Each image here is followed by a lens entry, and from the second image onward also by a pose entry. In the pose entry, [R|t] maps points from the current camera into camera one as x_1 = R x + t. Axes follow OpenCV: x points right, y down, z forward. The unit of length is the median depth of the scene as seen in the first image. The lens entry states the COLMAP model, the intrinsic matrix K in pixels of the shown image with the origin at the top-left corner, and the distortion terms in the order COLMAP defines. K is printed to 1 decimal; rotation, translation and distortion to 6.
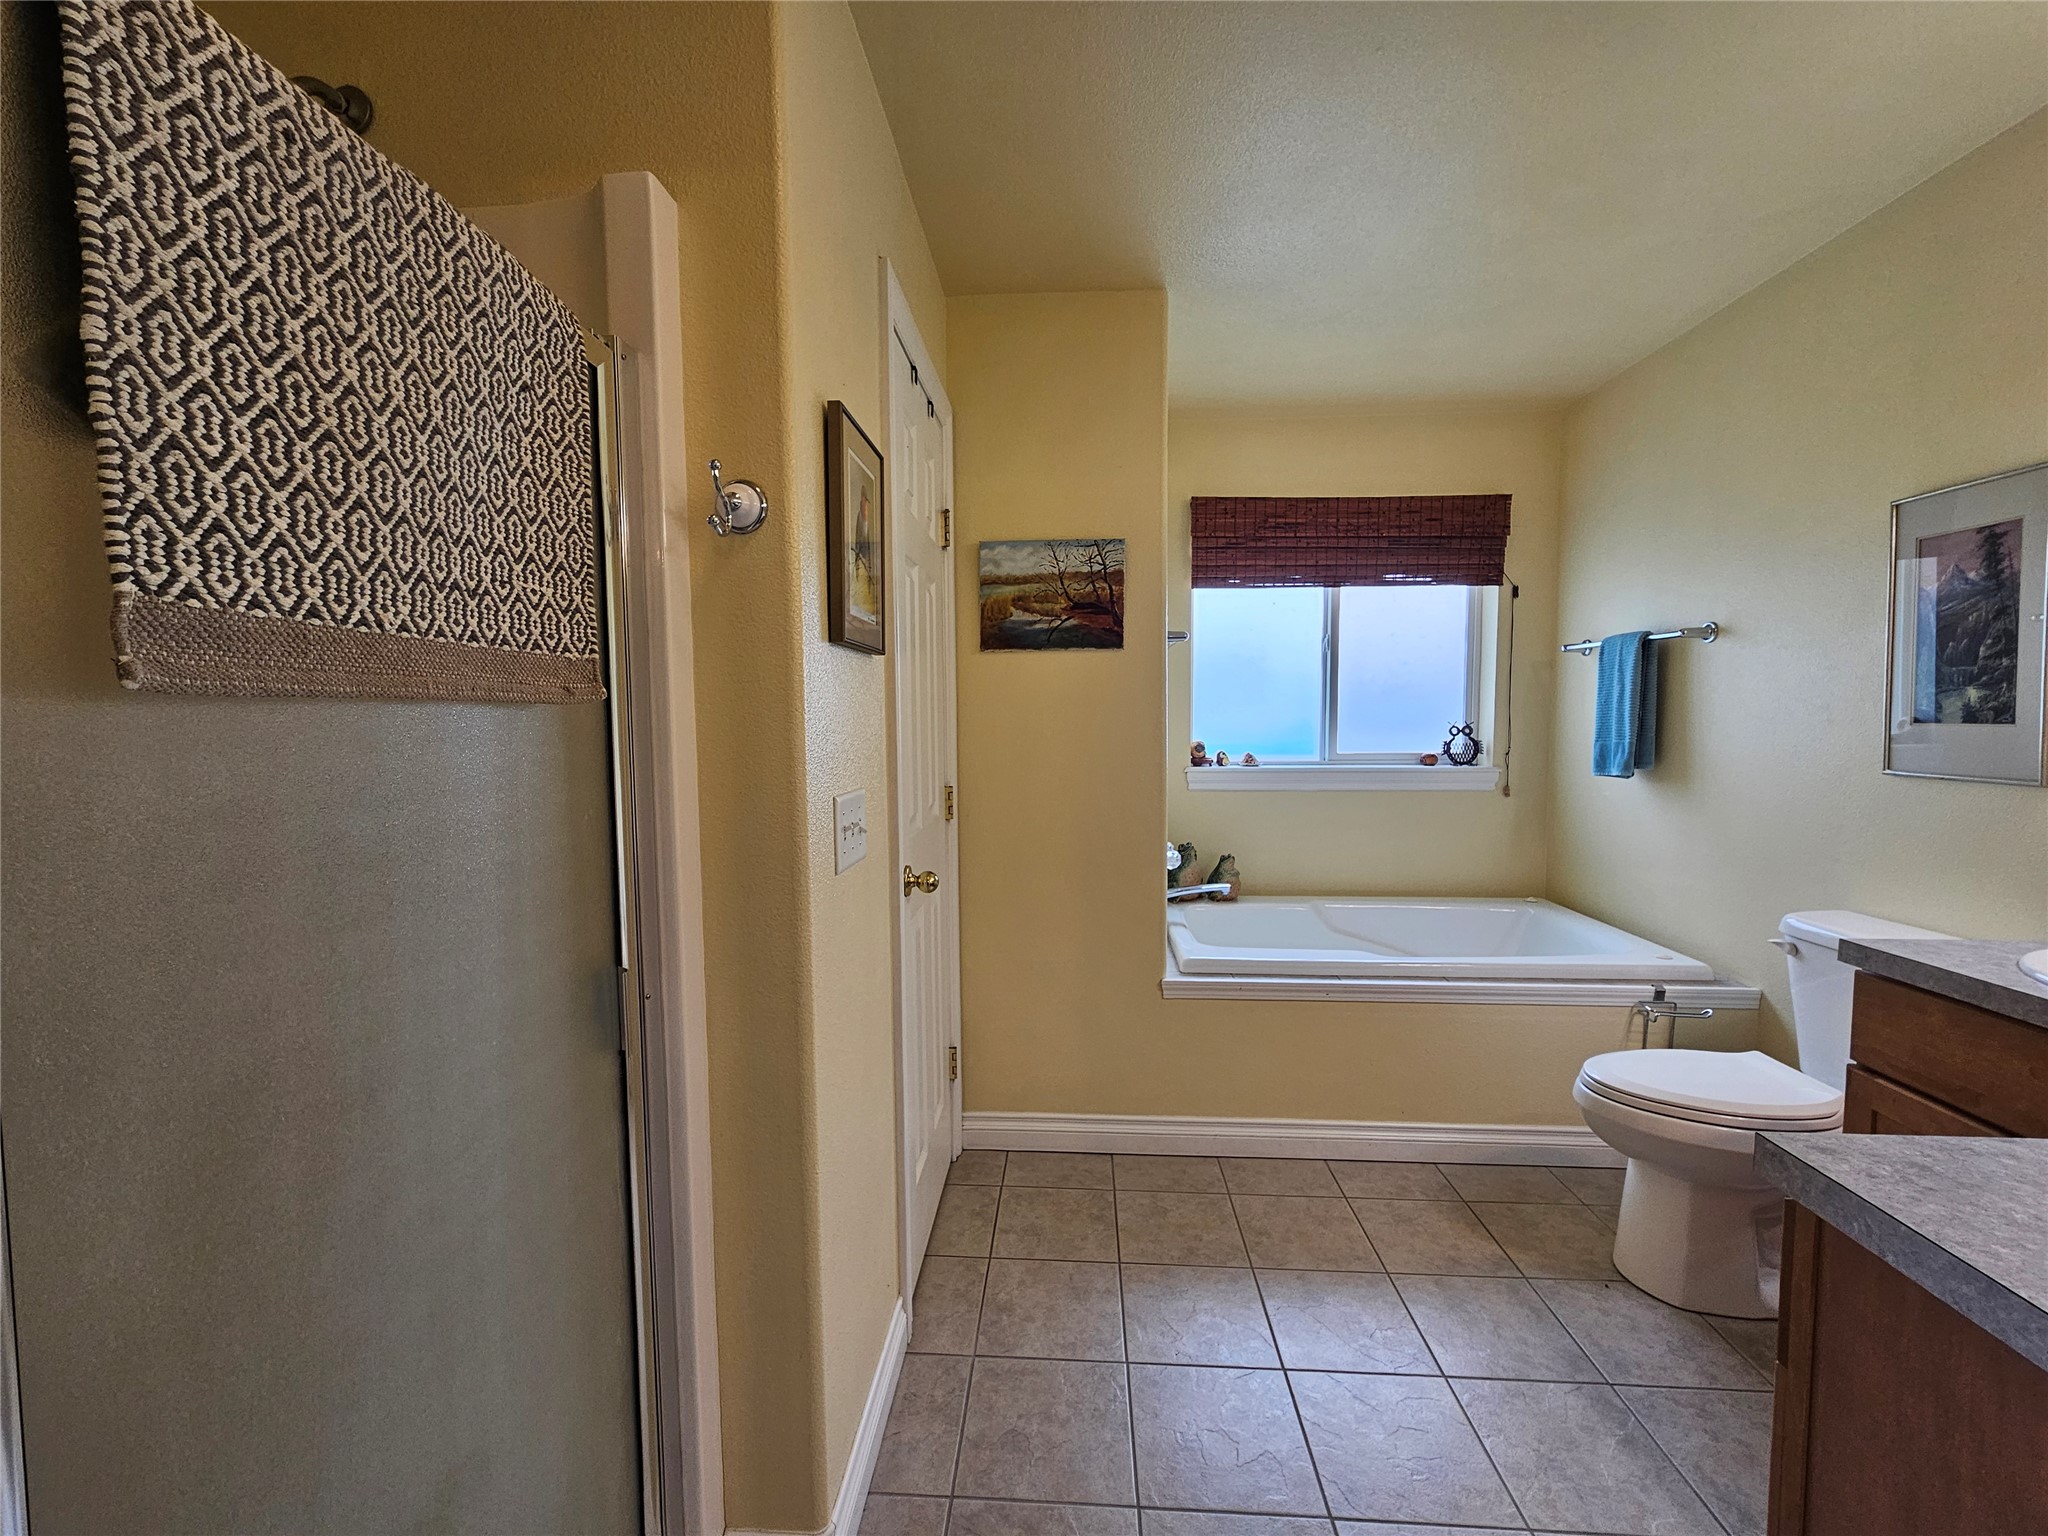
lens RADIAL K [[843.1, 0, 1026.7], [0, 843.1, 766.5], [0, 0, 1]] dist [-0.000667, 0.000897]
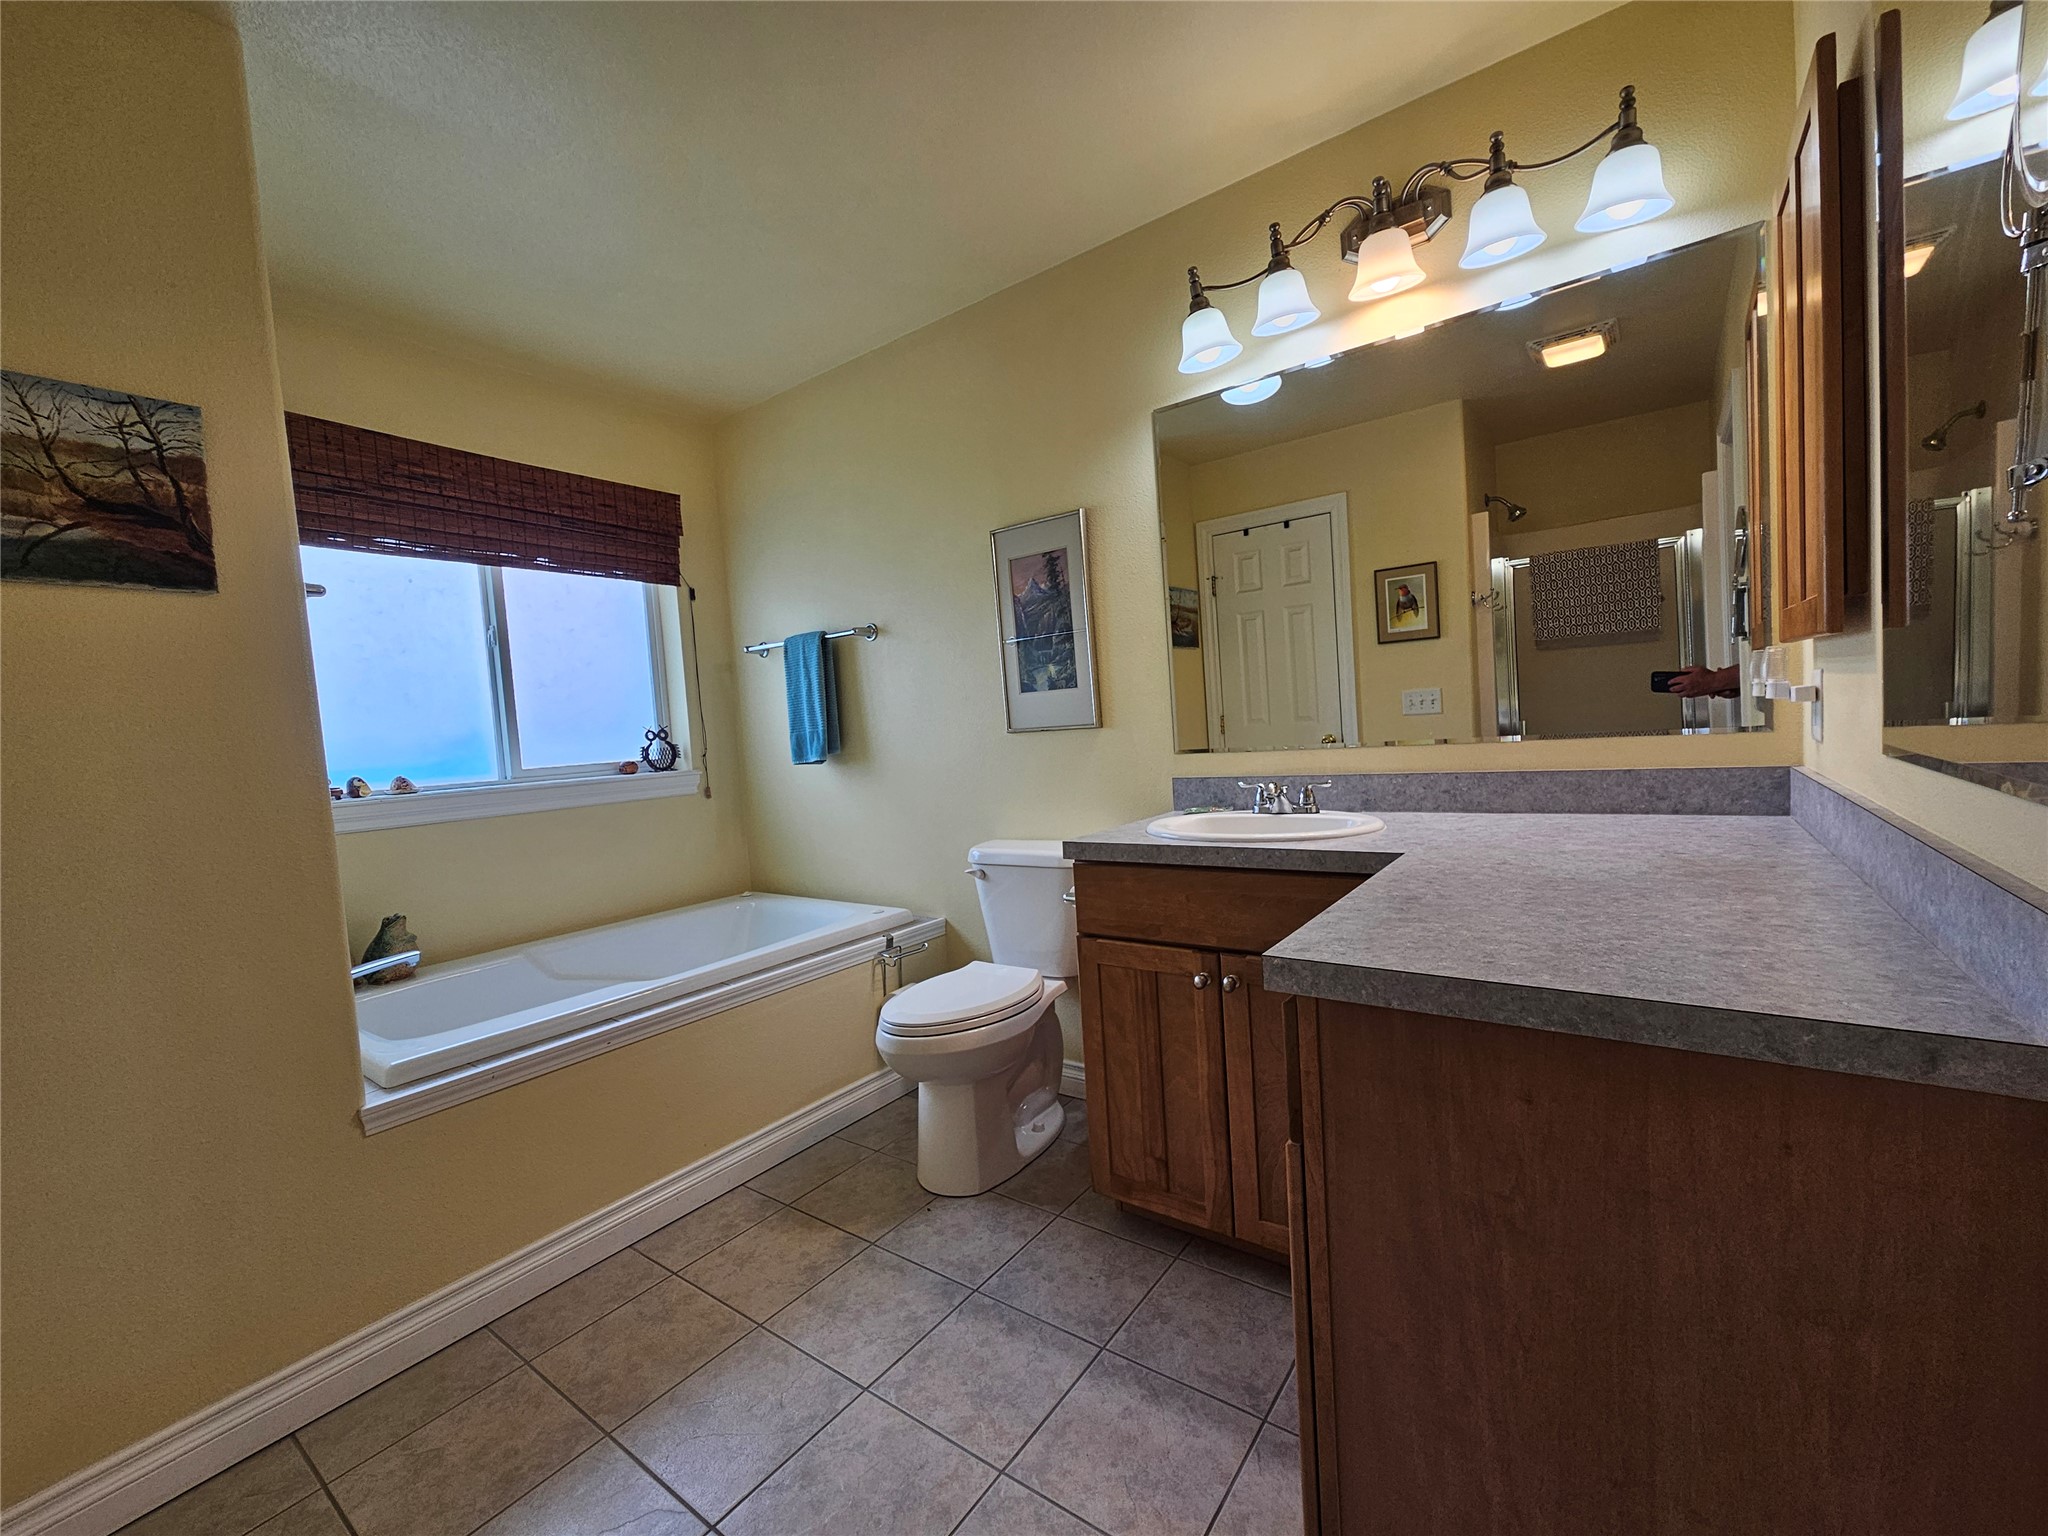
lens RADIAL K [[843.1, 0, 1020.9], [0, 843.1, 771.1], [0, 0, 1]] dist [-0.000667, 0.000897]
pose [[0.544642, -0.075233, 0.835287, -0.085304], [0.112684, 0.993502, 0.016009, 0.042514], [-0.831064, 0.085405, 0.549580, 0.204918]]
